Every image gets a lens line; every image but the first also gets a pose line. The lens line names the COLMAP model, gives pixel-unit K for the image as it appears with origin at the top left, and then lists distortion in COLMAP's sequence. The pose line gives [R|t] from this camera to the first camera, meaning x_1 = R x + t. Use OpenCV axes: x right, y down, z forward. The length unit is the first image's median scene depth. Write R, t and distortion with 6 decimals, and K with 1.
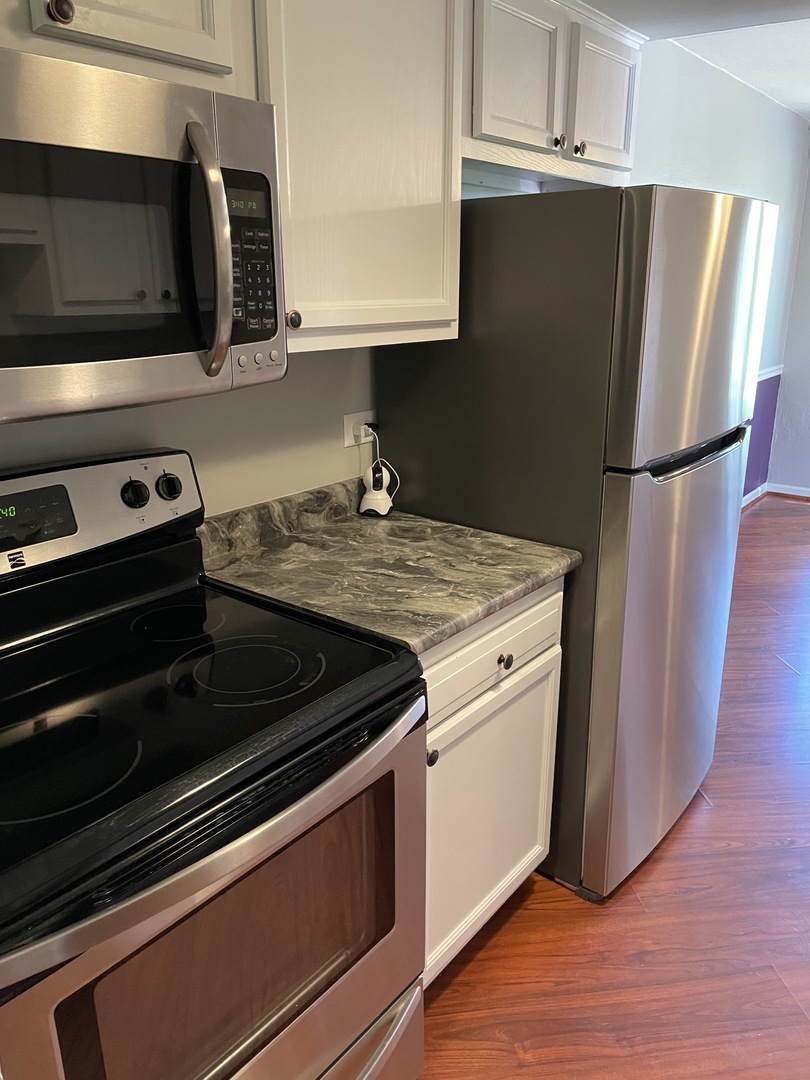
lens RADIAL K [[829.5, 0, 400.0], [0, 829.5, 533.7], [0, 0, 1]] dist [0.118860, -0.118171]
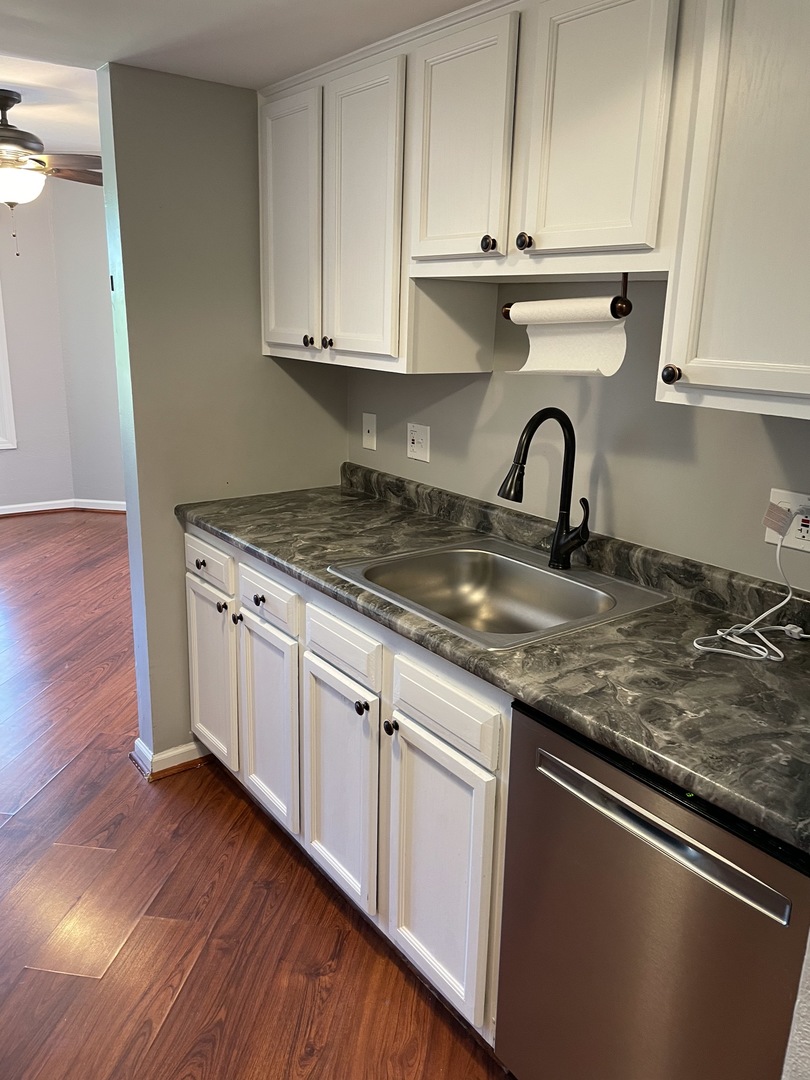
lens RADIAL K [[829.5, 0, 400.0], [0, 829.5, 533.7], [0, 0, 1]] dist [0.118860, -0.118171]
pose [[-0.268669, 0.249842, -0.930267, 0.898911], [-0.286303, 0.901415, 0.324780, -0.310907], [0.919700, 0.353596, -0.170652, 0.926115]]
